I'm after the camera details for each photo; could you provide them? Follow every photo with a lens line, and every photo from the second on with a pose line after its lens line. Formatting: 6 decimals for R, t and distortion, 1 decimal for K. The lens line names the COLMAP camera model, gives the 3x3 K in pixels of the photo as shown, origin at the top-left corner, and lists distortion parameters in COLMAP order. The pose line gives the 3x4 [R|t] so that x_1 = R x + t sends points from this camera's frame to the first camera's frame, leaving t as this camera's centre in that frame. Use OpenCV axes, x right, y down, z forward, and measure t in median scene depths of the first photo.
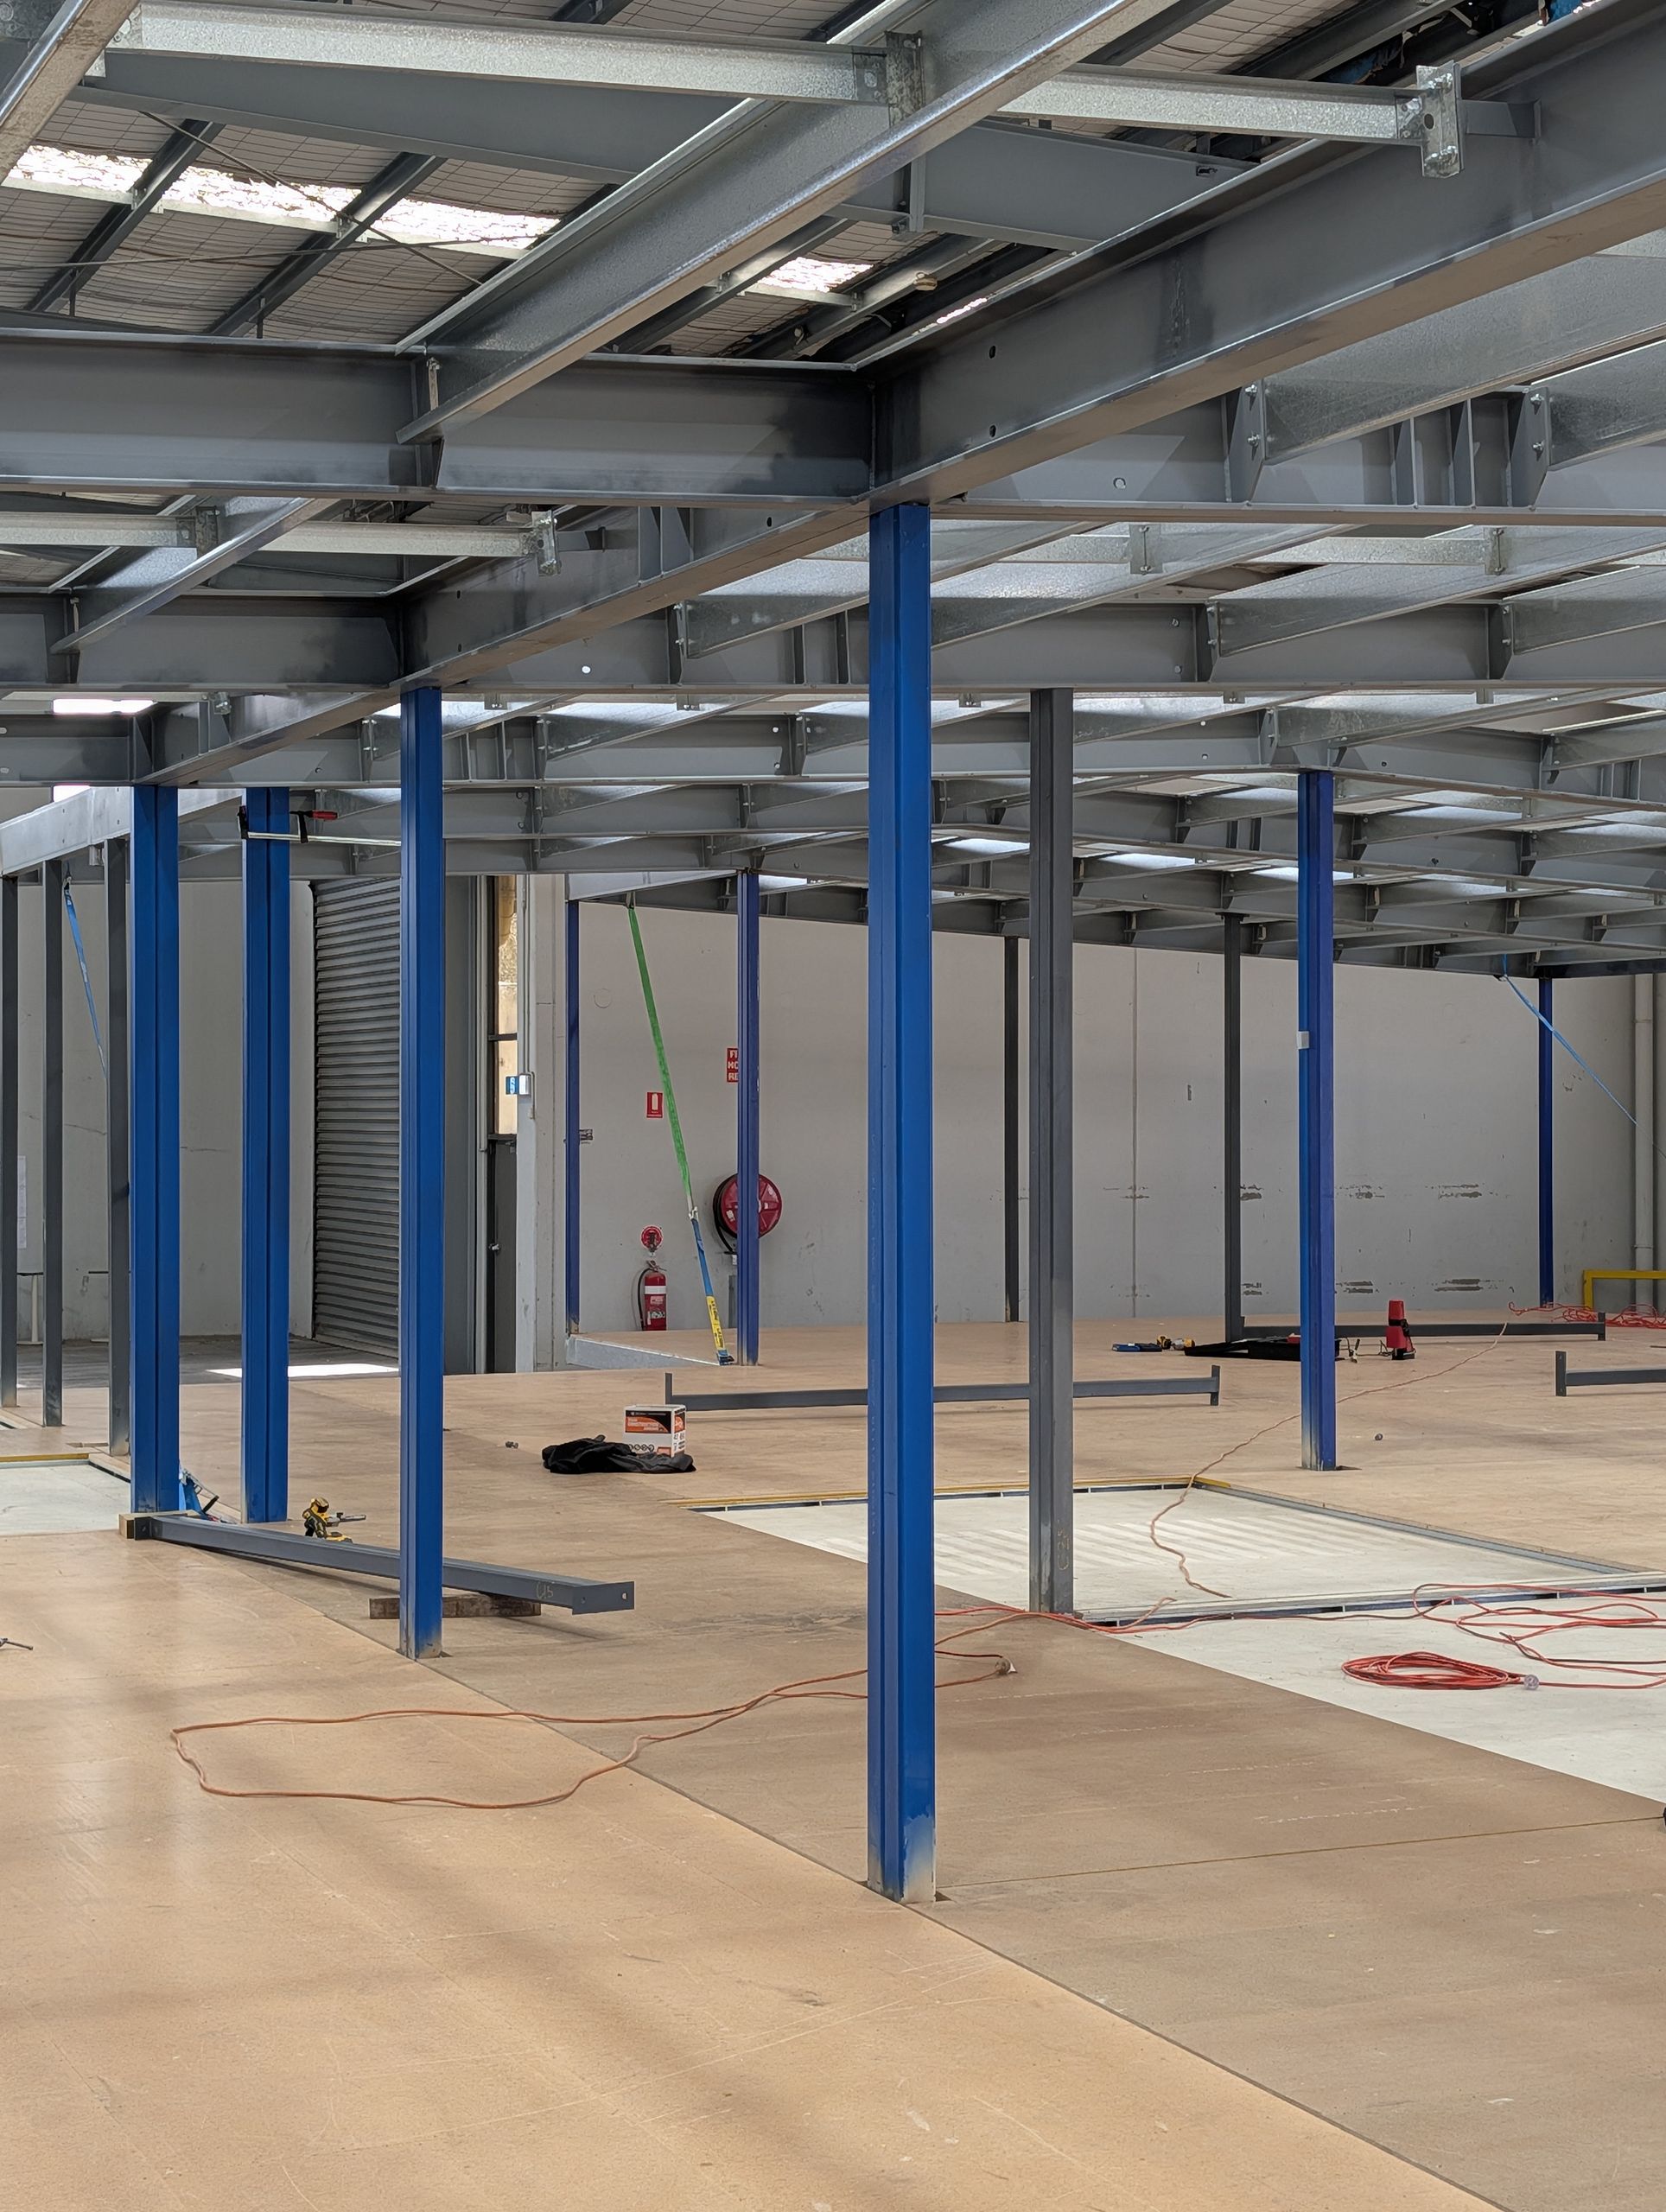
lens RADIAL K [[3552.3, 0, 833.0], [0, 3552.3, 1106.0], [0, 0, 1]] dist [0.389035, -2.361600]
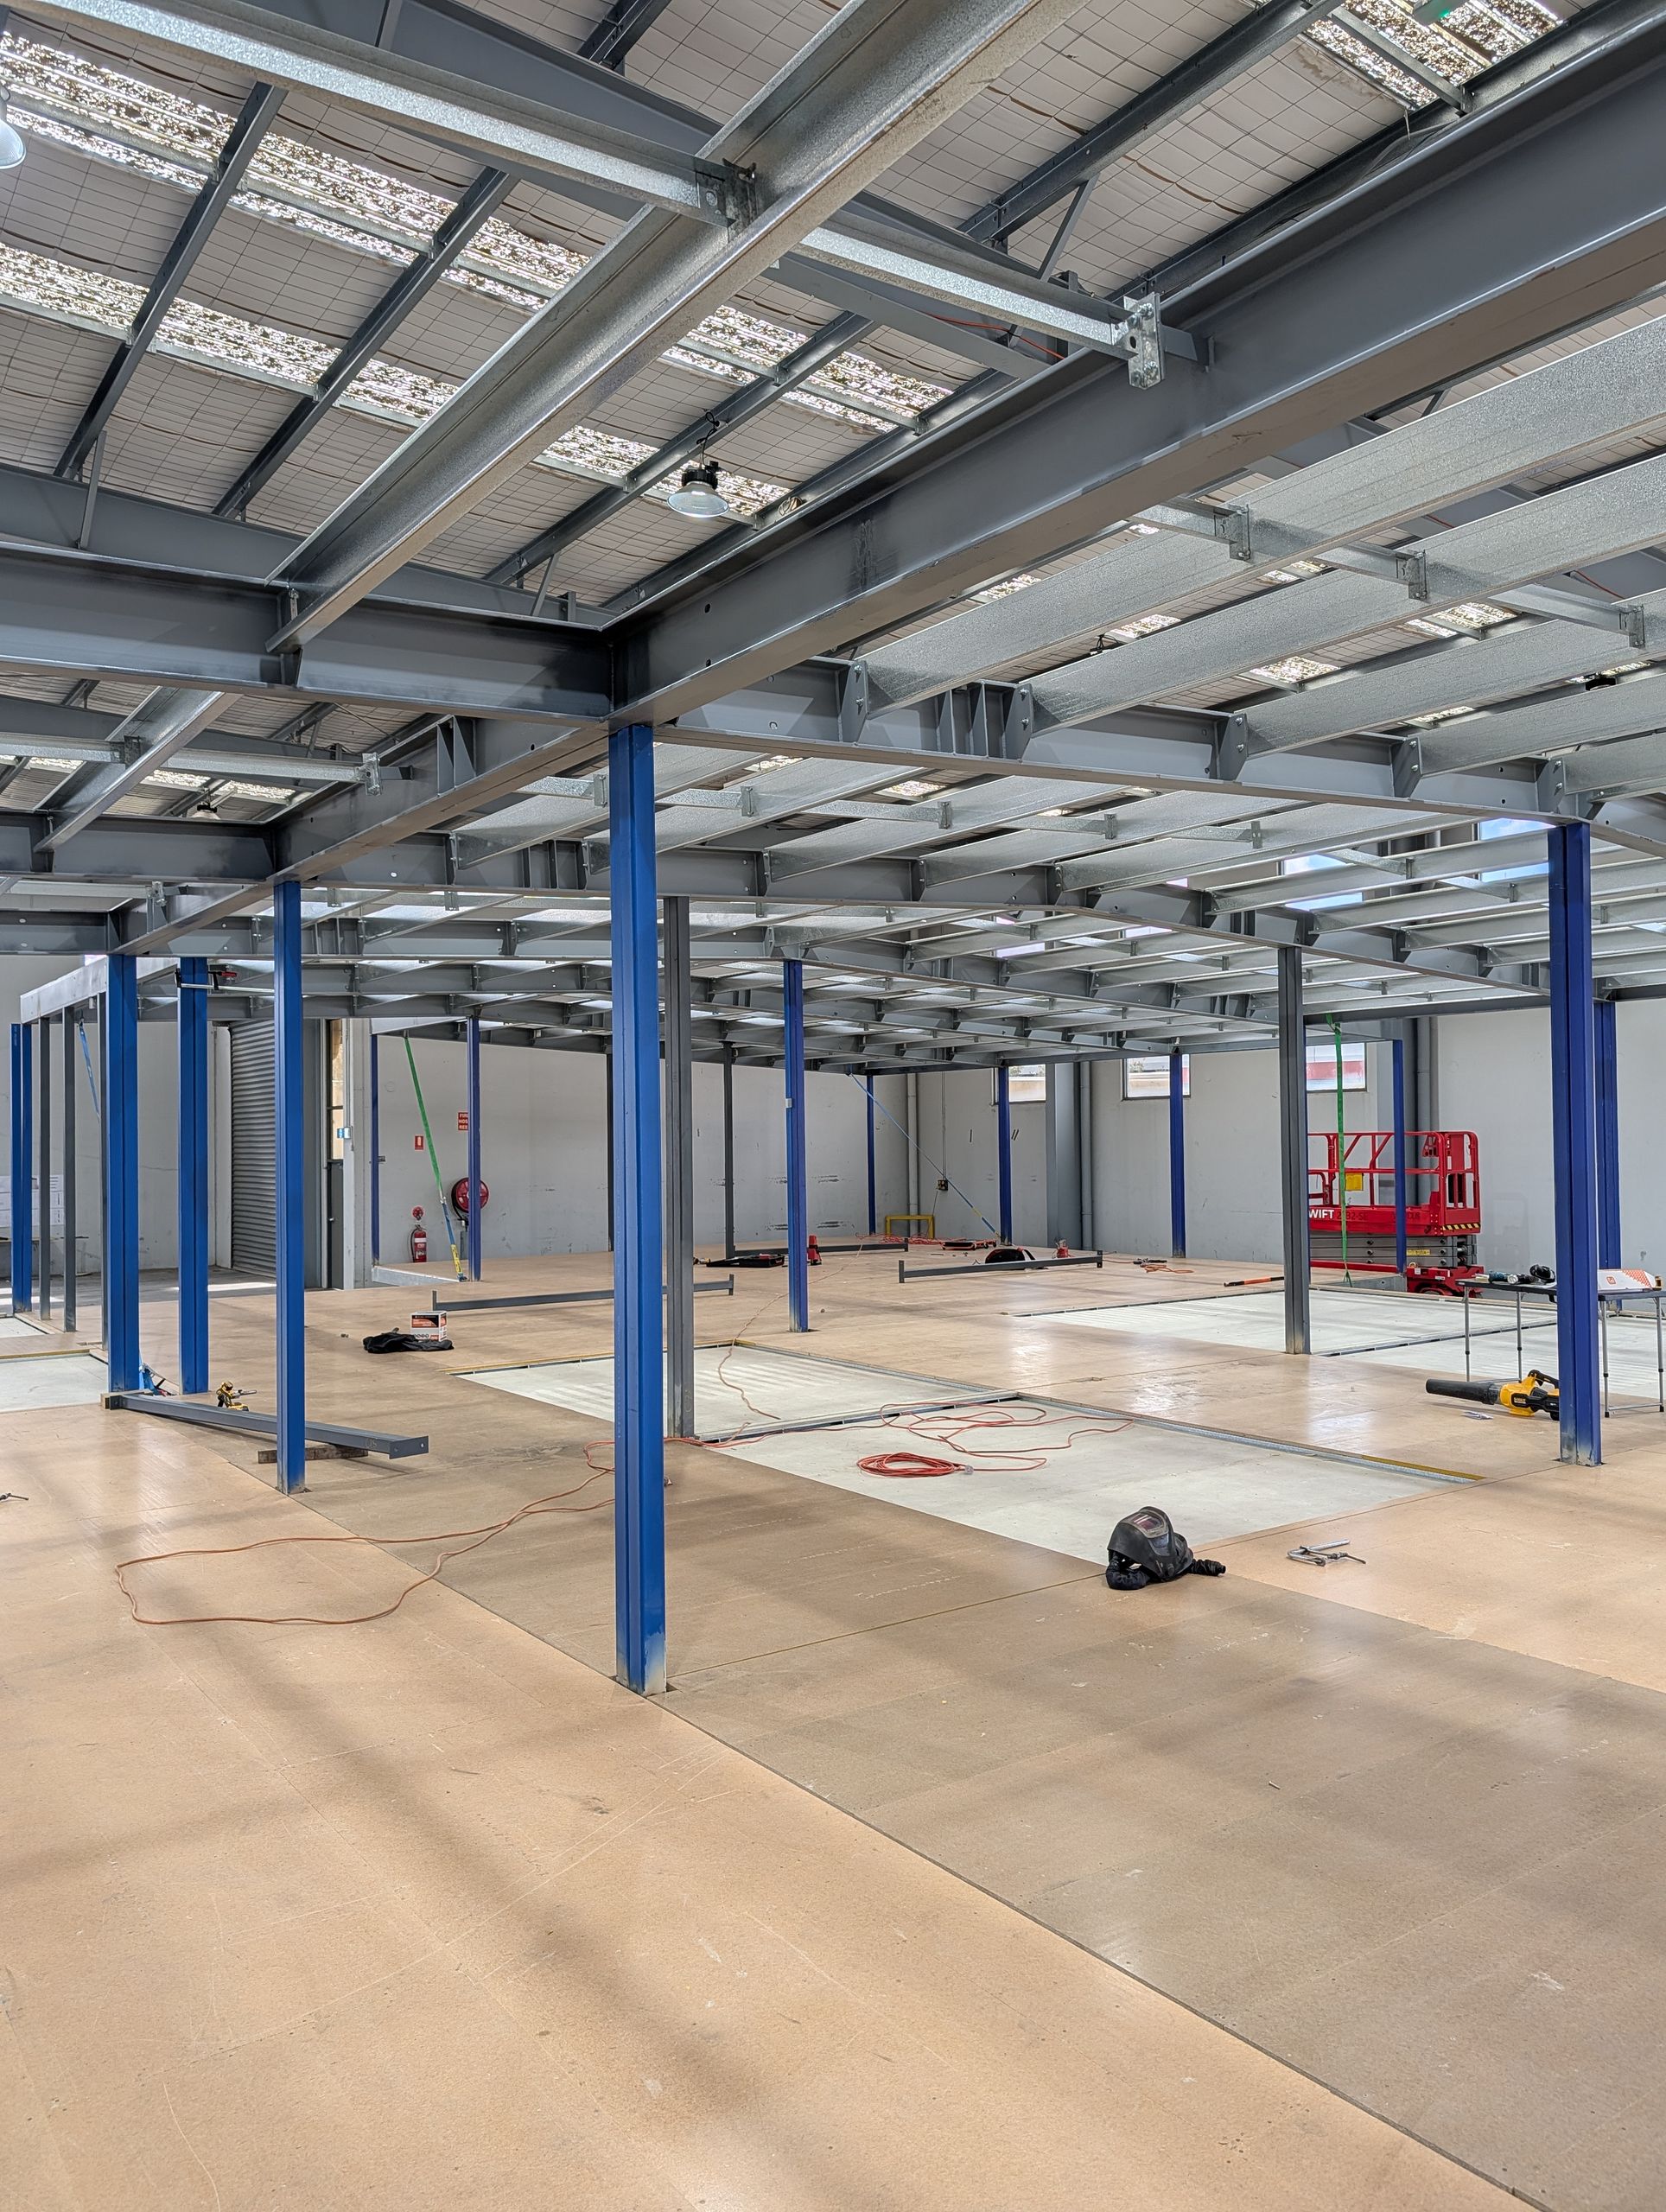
lens RADIAL K [[1555.7, 0, 833.0], [0, 1555.7, 1106.0], [0, 0, 1]] dist [0.017690, -0.029028]
pose [[0.975991, -0.008349, 0.217652, -0.027673], [0.013093, 0.999707, -0.020366, -0.000091], [-0.217418, 0.022727, 0.975814, 0.253288]]
